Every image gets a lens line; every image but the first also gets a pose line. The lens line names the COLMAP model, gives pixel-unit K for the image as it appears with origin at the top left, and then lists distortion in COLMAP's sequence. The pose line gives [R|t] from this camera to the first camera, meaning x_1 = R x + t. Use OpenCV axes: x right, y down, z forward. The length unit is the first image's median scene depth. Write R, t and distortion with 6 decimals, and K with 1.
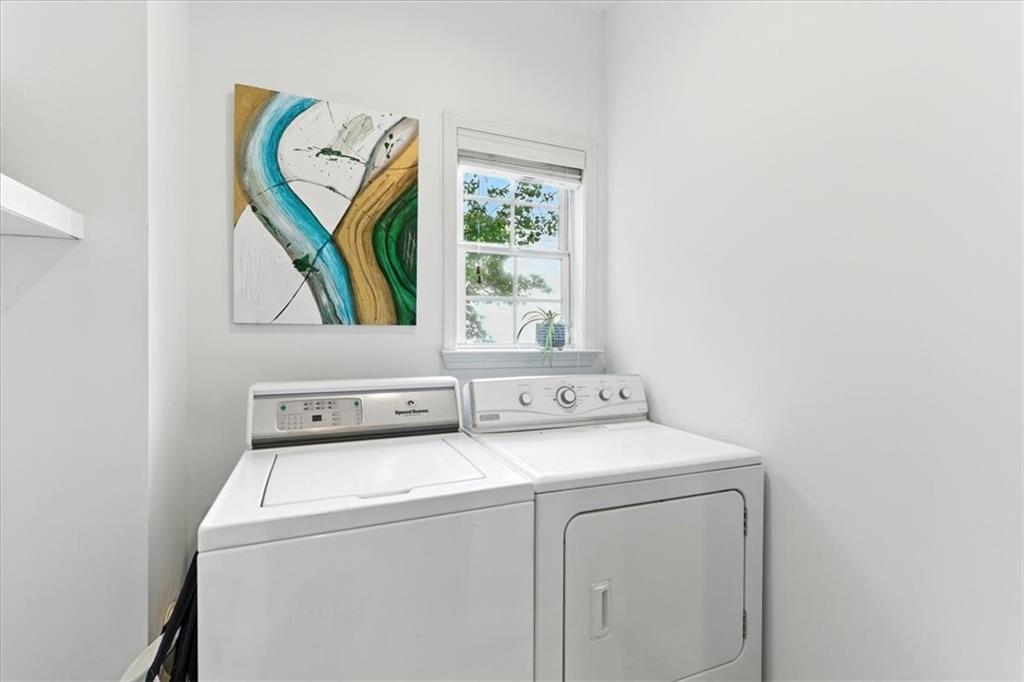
lens RADIAL K [[462.6, 0, 511.1], [0, 462.6, 341.7], [0, 0, 1]] dist [-0.000215, 0.000065]
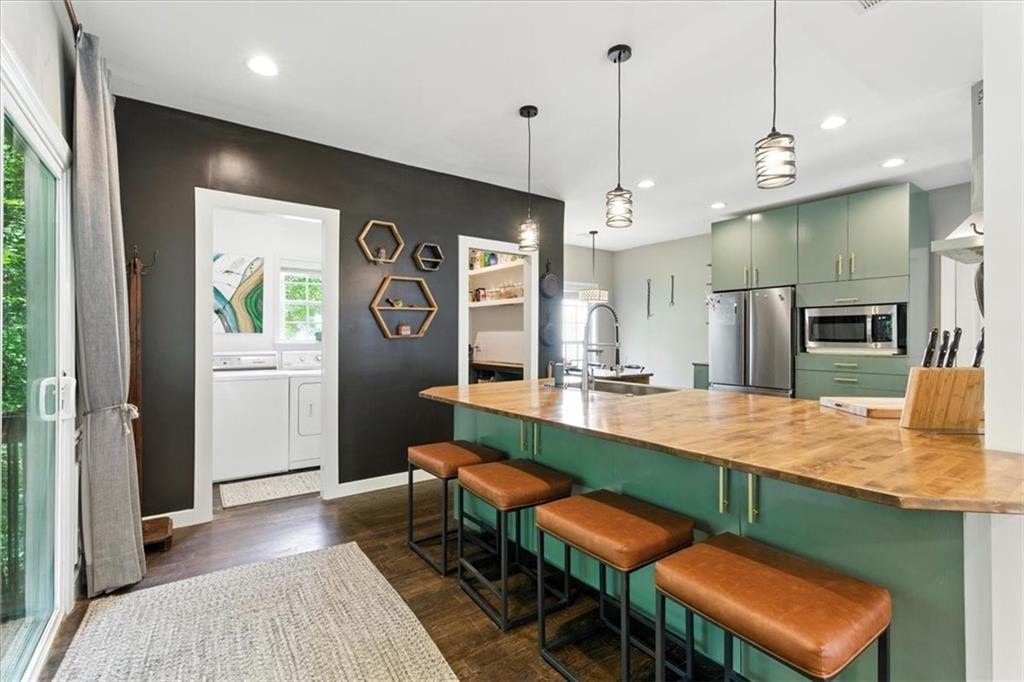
lens RADIAL K [[462.6, 0, 514.2], [0, 462.6, 340.1], [0, 0, 1]] dist [-0.000215, 0.000065]
pose [[0.973069, 0.007037, 0.230405, 0.634180], [-0.008676, 0.999944, 0.006100, -0.024361], [-0.230349, -0.007935, 0.973076, -2.073799]]
